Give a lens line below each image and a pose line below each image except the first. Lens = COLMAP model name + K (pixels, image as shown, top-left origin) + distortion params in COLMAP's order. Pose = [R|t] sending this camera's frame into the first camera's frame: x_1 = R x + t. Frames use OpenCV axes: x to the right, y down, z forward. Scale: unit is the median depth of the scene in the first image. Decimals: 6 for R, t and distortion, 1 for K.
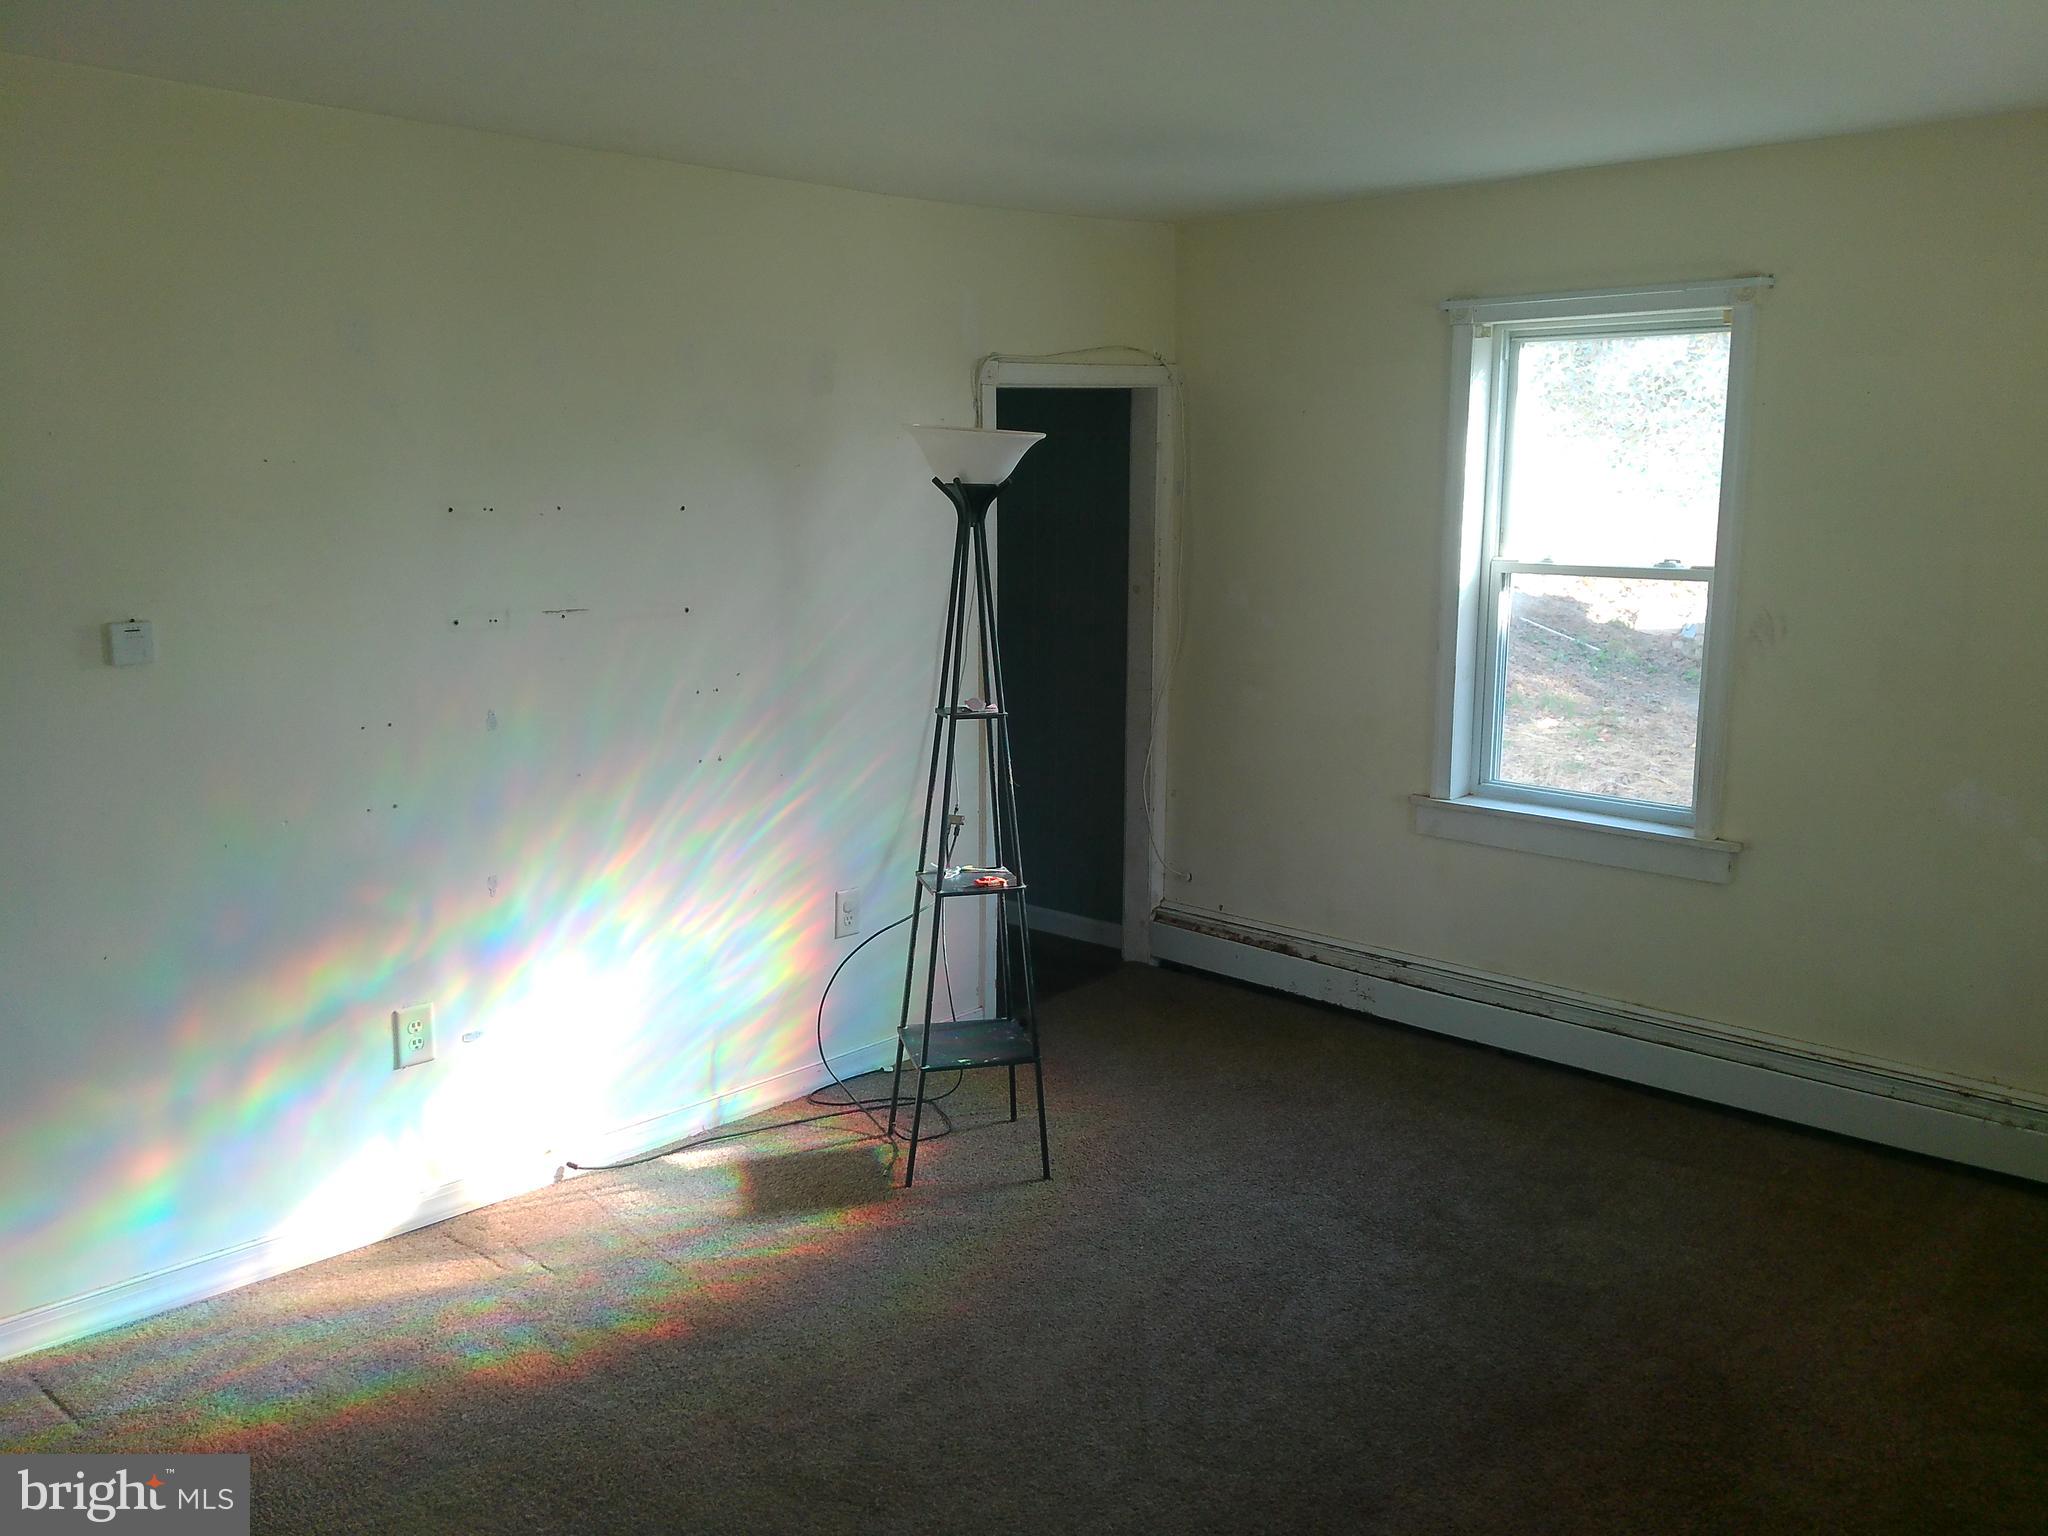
lens RADIAL K [[1690.2, 0, 1008.7], [0, 1690.2, 766.2], [0, 0, 1]] dist [0.117524, -0.237602]
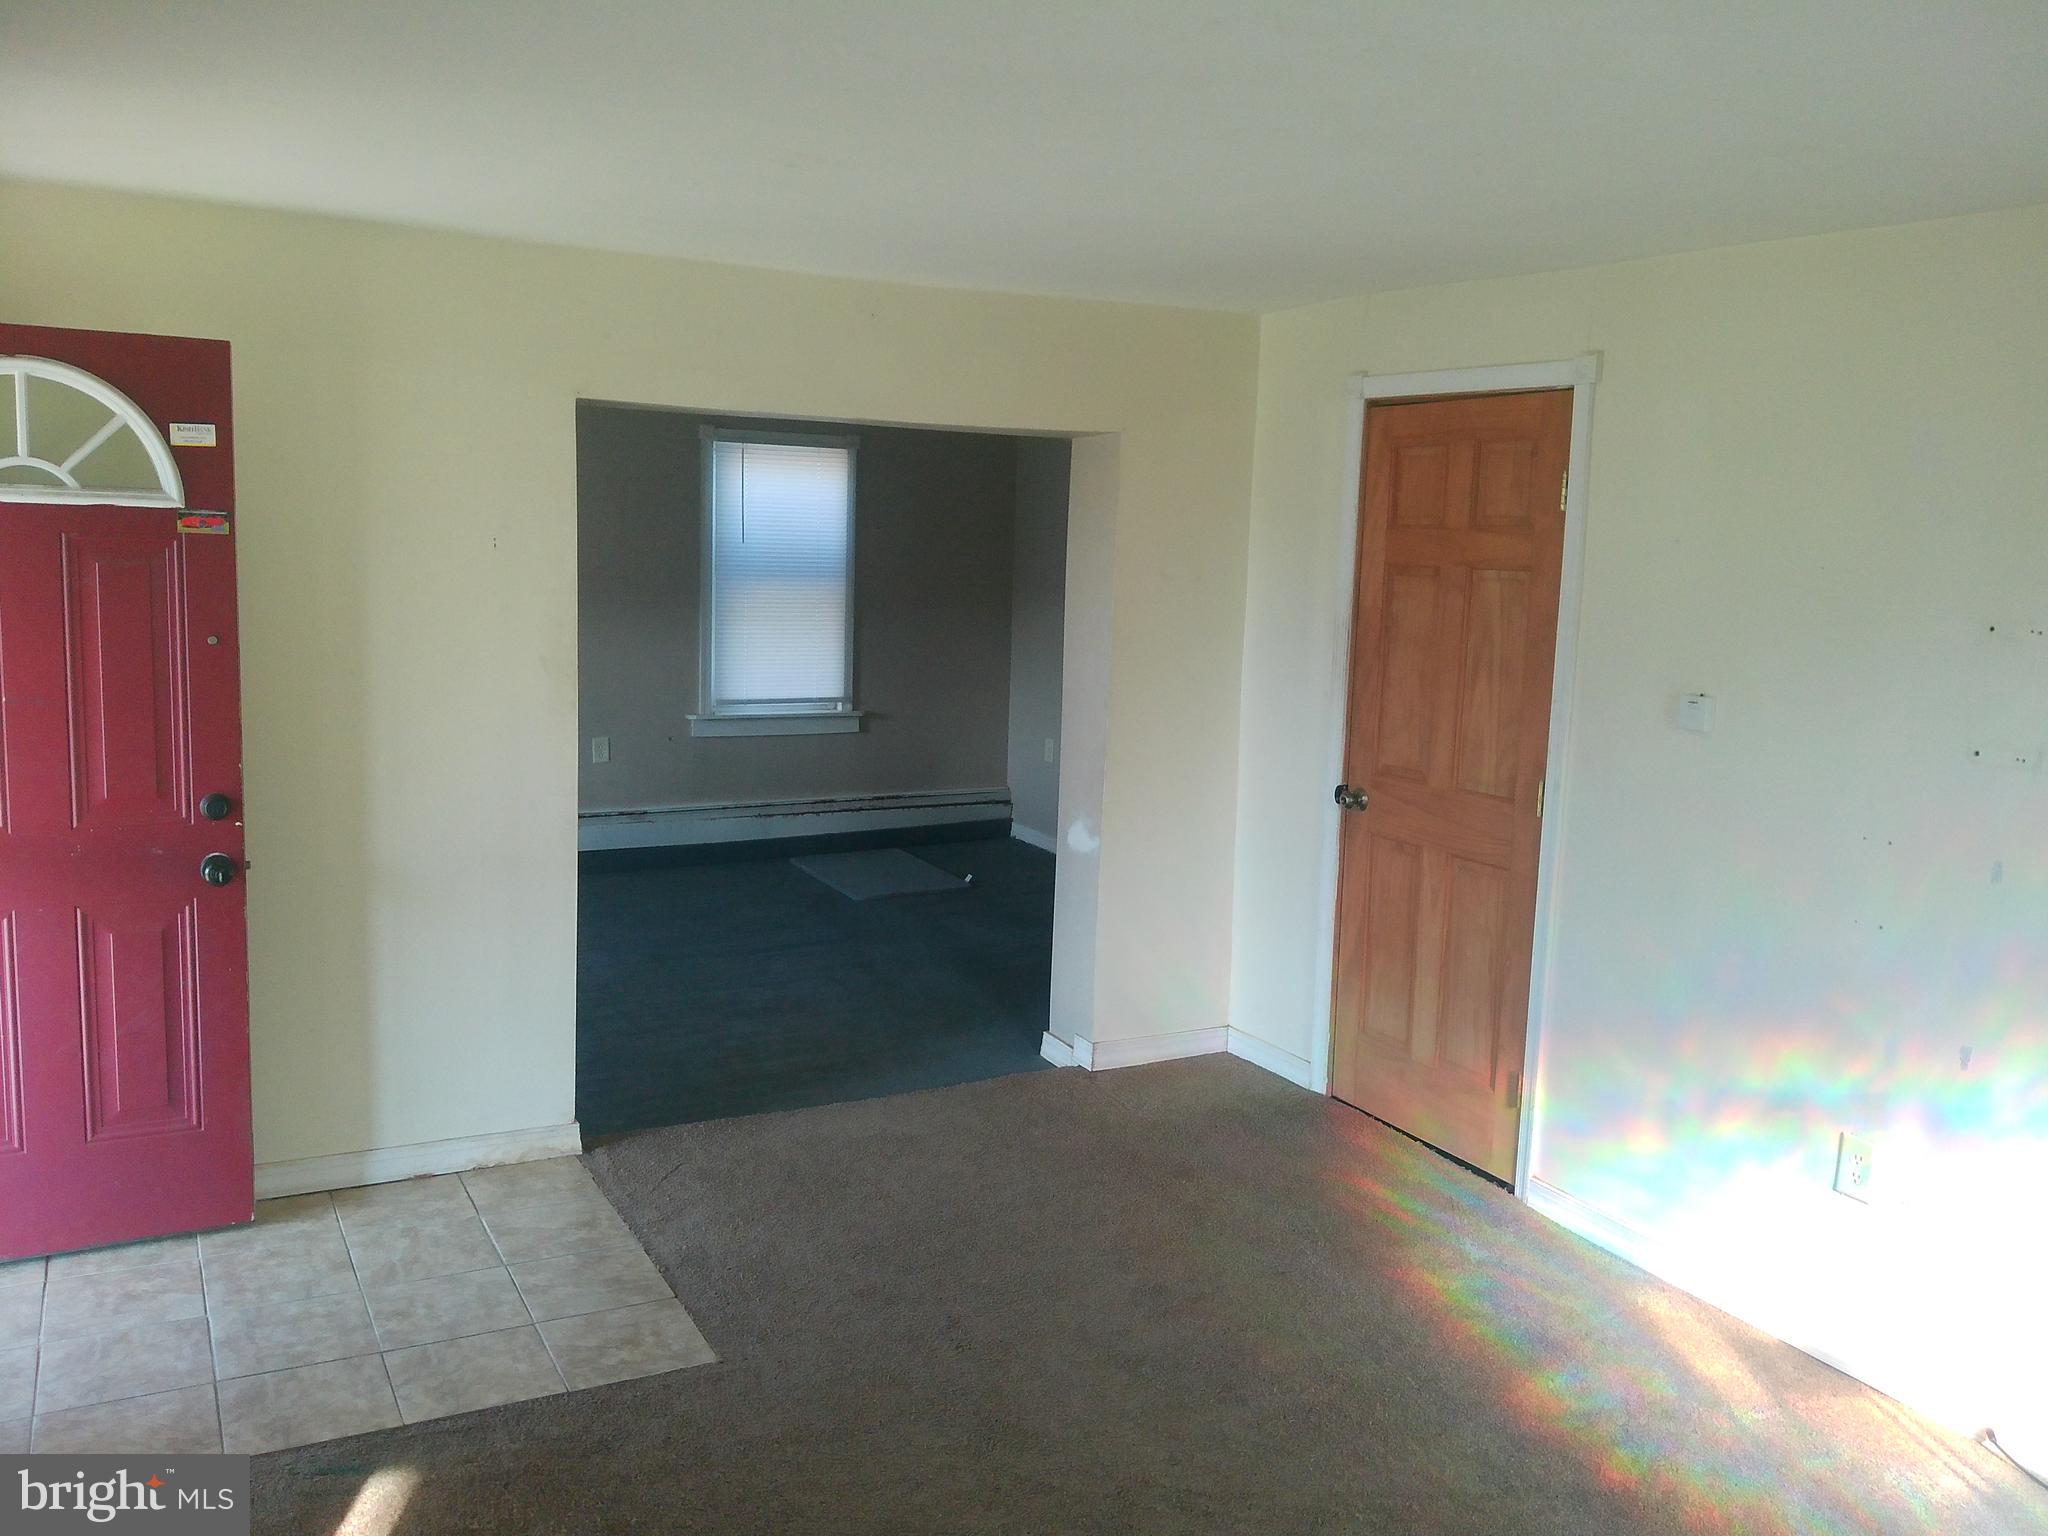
lens RADIAL K [[1690.2, 0, 1008.7], [0, 1690.2, 766.2], [0, 0, 1]] dist [0.117524, -0.237602]
pose [[-0.328032, 0.119014, -0.937140, 0.693086], [-0.204217, 0.959640, 0.193354, -0.149335], [0.922329, 0.254806, -0.290488, 0.805708]]
